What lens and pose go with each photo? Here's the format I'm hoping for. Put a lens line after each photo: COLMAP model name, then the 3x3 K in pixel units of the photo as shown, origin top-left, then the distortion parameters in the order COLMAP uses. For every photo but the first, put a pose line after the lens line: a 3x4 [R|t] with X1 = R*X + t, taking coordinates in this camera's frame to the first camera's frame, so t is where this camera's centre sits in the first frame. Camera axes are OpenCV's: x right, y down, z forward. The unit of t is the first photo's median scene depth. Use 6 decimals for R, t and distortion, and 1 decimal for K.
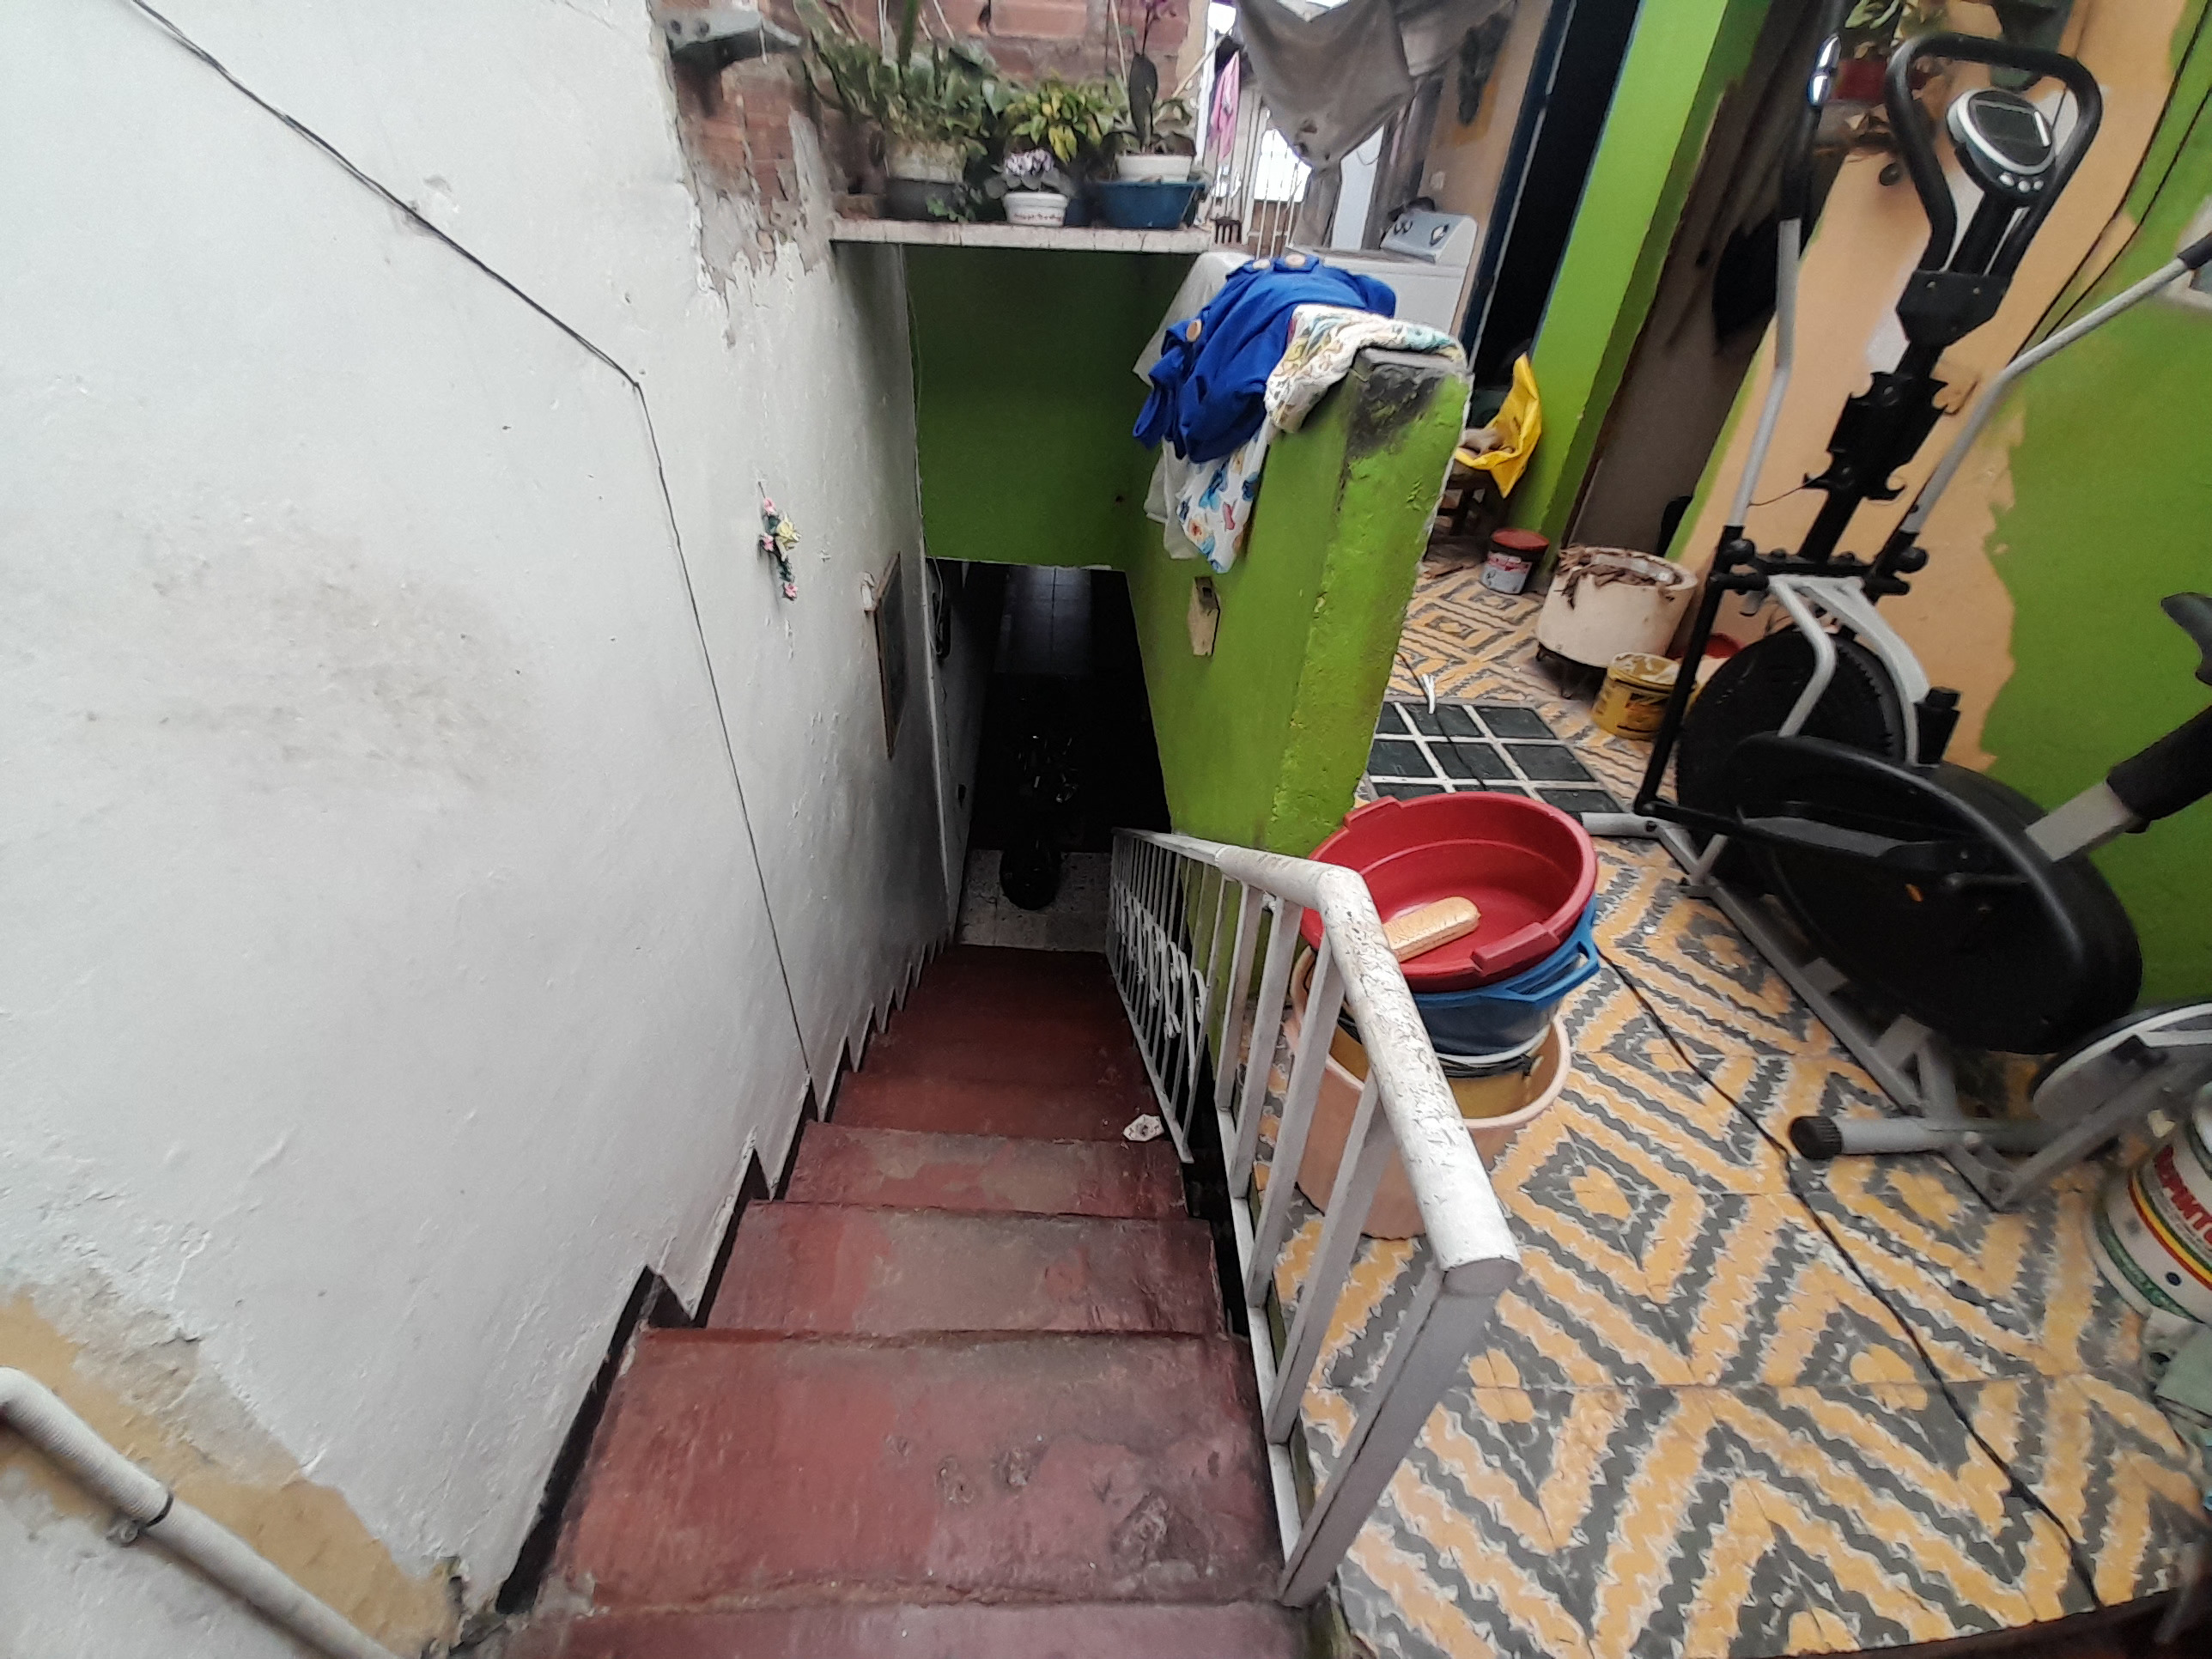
lens RADIAL K [[860.2, 0, 1112.9], [0, 860.2, 790.8], [0, 0, 1]] dist [0.028486, -0.015805]
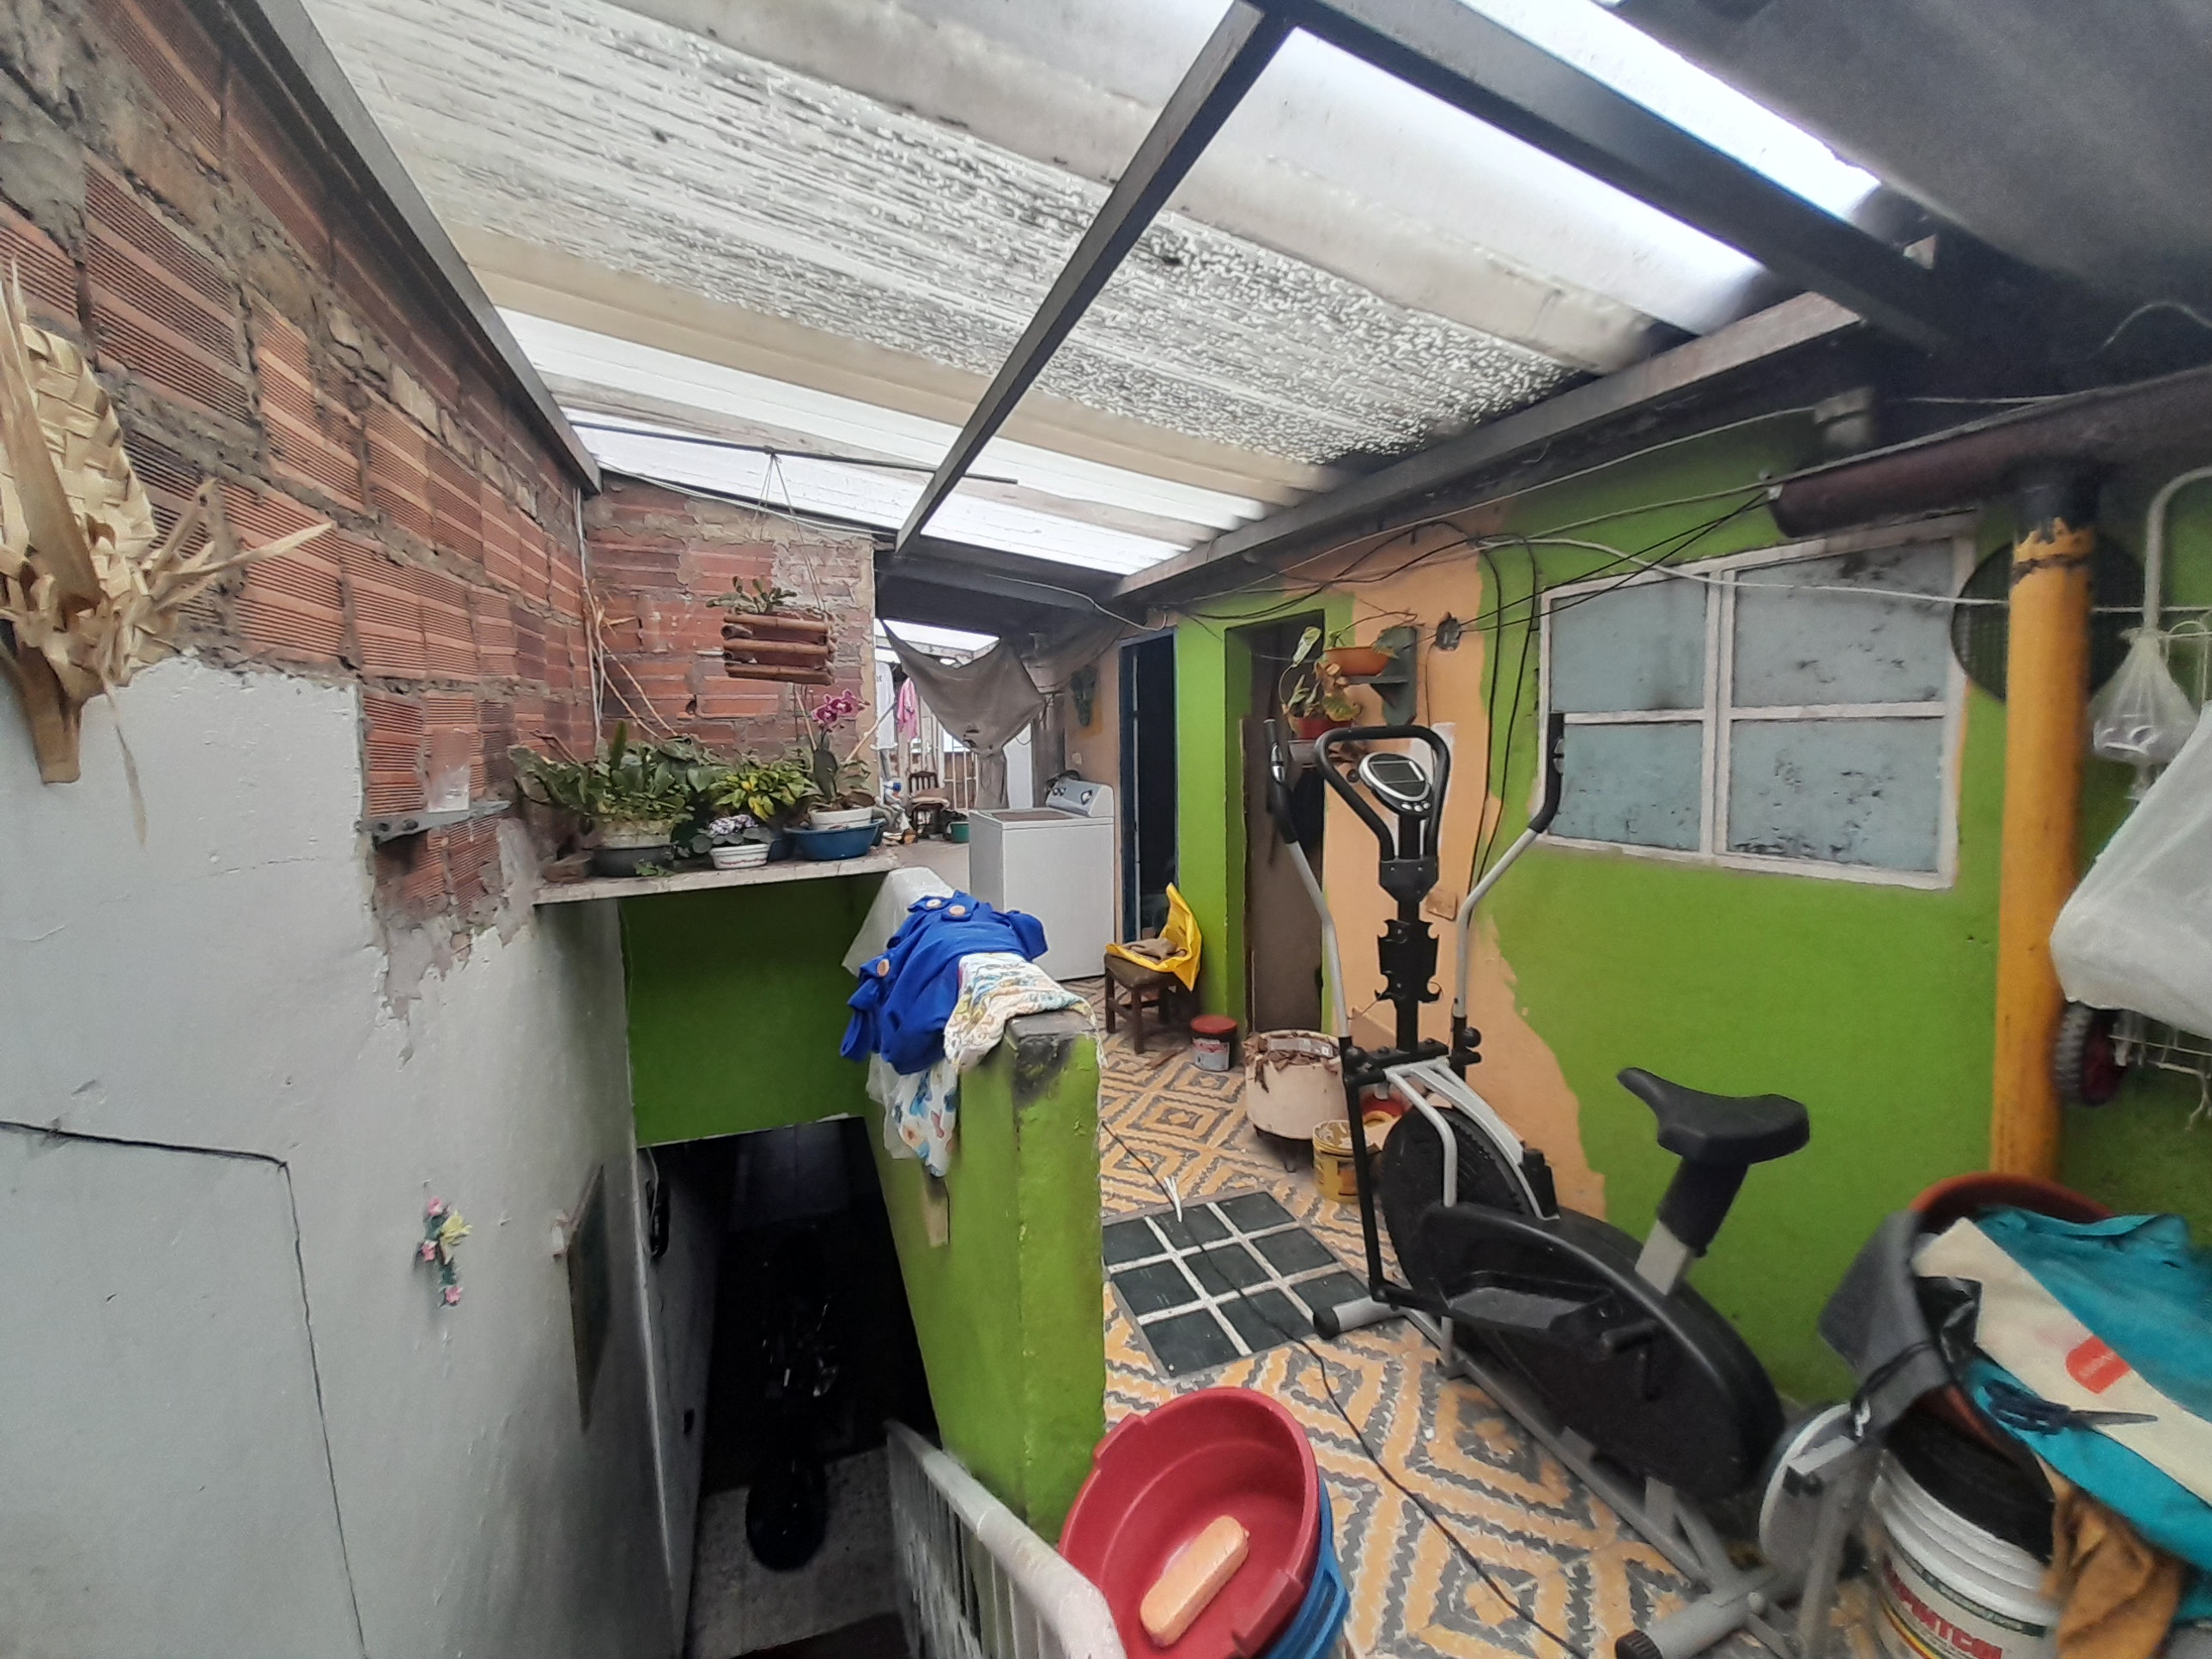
lens RADIAL K [[860.2, 0, 1112.9], [0, 860.2, 790.8], [0, 0, 1]] dist [0.028486, -0.015805]
pose [[0.947346, -0.109885, 0.300769, 0.049547], [0.242896, 0.858649, -0.451357, -0.106319], [-0.208657, 0.500647, 0.840128, -0.133315]]
